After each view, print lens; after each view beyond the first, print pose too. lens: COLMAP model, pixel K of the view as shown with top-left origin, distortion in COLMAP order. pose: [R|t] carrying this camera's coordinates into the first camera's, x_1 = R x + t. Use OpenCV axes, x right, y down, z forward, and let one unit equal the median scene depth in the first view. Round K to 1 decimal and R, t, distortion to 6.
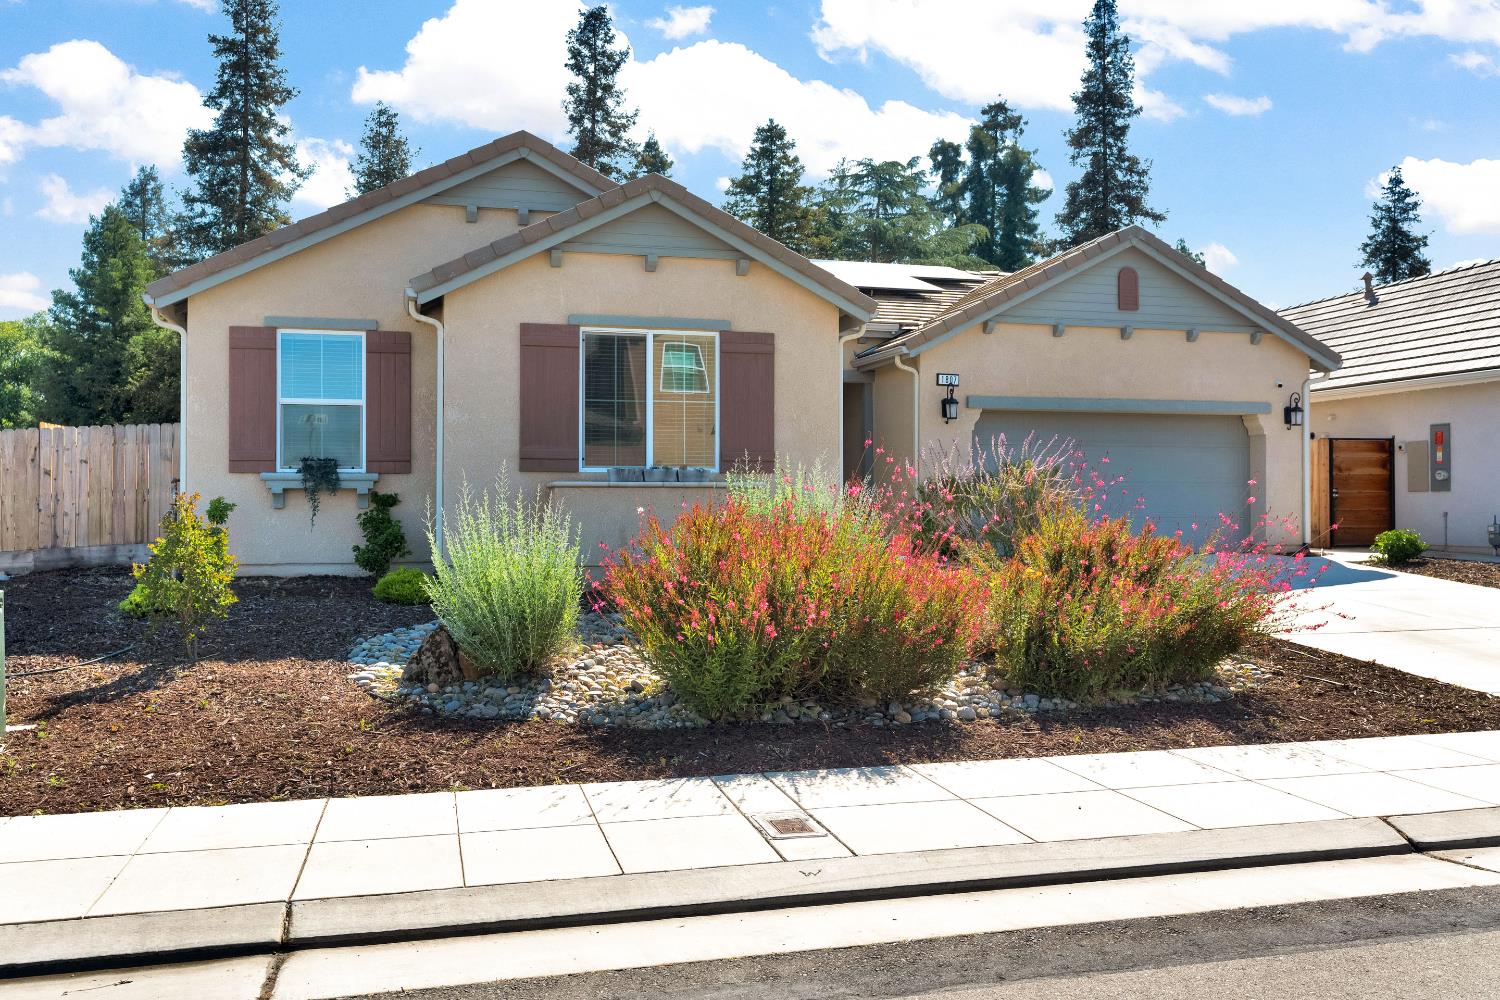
lens RADIAL K [[1226.8, 0, 755.6], [0, 1226.8, 505.0], [0, 0, 1]] dist [0.005559, -0.003738]
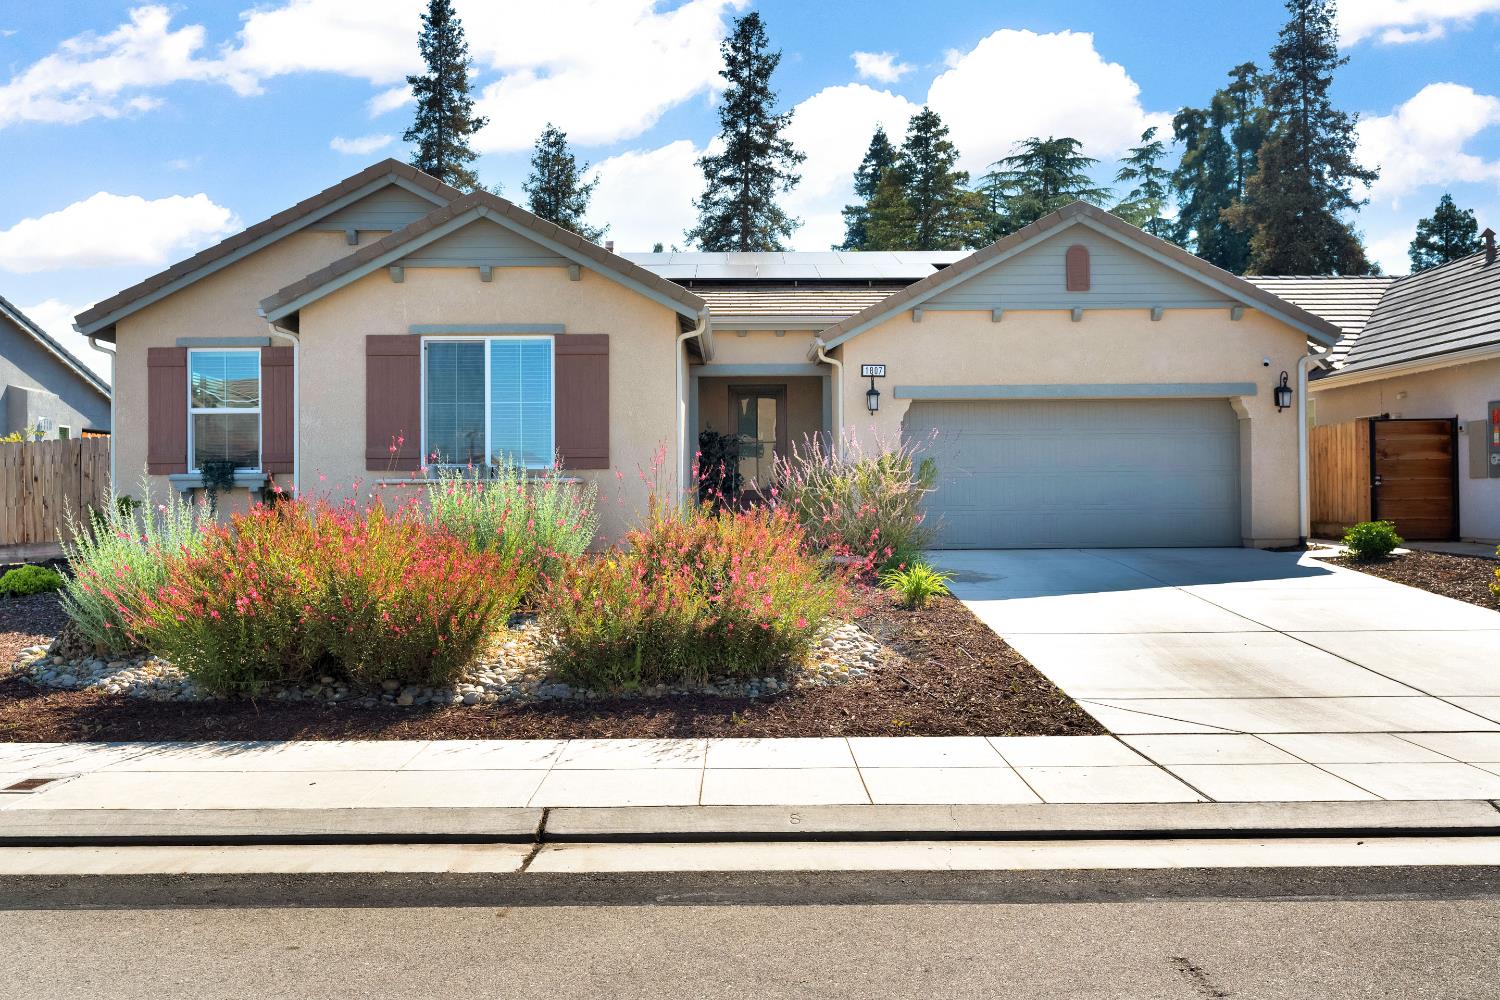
lens RADIAL K [[1226.8, 0, 753.7], [0, 1226.8, 492.4], [0, 0, 1]] dist [0.005559, -0.003738]
pose [[0.965796, -0.007118, -0.259207, 0.260581], [0.006304, 0.999972, -0.003970, -0.000616], [0.259228, 0.002200, 0.965814, 0.017705]]
